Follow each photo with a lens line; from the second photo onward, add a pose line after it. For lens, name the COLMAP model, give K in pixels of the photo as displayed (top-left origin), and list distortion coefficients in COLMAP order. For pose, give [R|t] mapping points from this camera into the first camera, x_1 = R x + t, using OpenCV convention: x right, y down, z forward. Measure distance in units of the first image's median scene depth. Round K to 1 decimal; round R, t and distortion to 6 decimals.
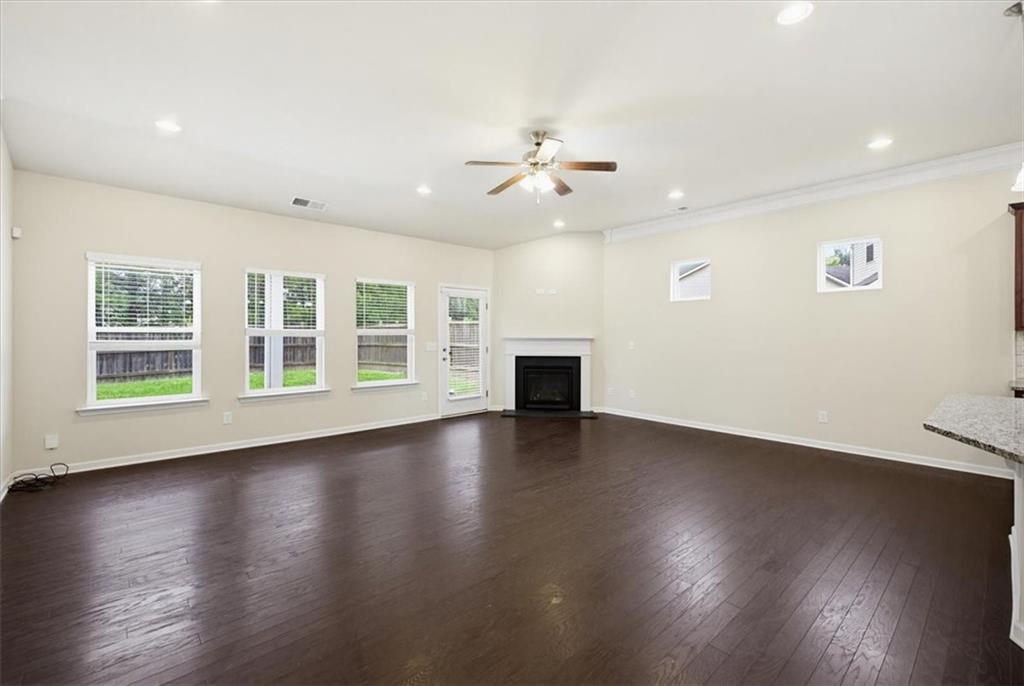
lens RADIAL K [[443.0, 0, 513.1], [0, 443.0, 334.5], [0, 0, 1]] dist [-0.000239, 0.000021]
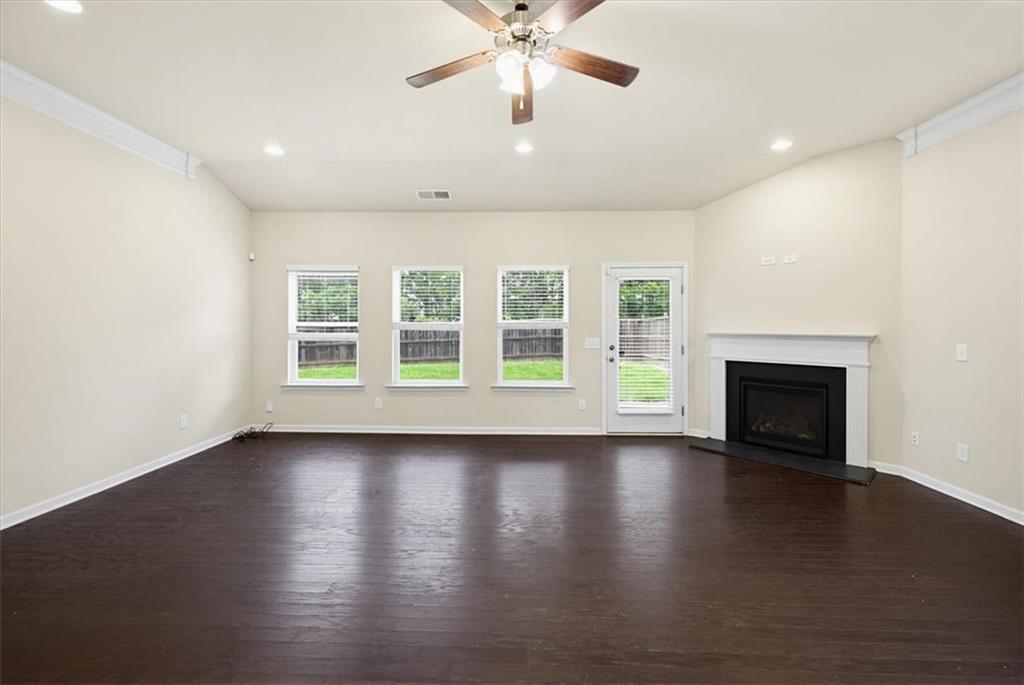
lens RADIAL K [[441.2, 0, 510.5], [0, 441.2, 327.5], [0, 0, 1]] dist [0.011206, -0.000073]
pose [[0.719688, 0.002772, -0.694292, 0.255033], [-0.000645, 0.999994, 0.003324, -0.004081], [0.694297, -0.001945, 0.719686, 0.308791]]
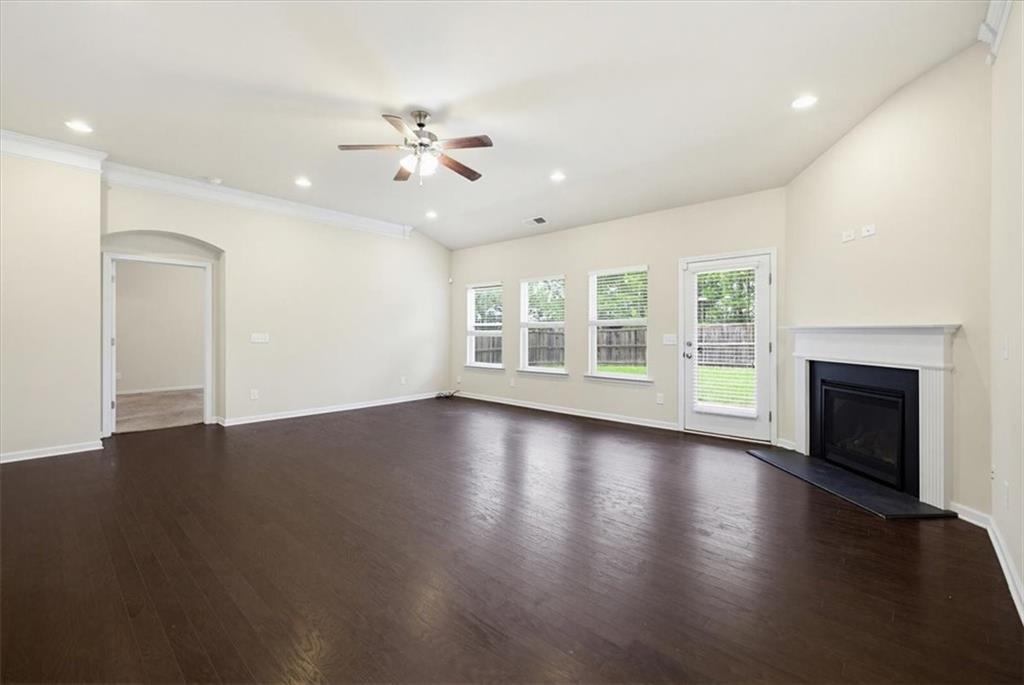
lens RADIAL K [[431.7, 0, 506.0], [0, 431.7, 333.6], [0, 0, 1]] dist [-0.000456, -0.000083]
pose [[0.078925, 0.000390, -0.996880, 0.564094], [-0.001392, 0.999999, 0.000281, 0.016099], [0.996880, 0.001365, 0.078926, 0.613688]]
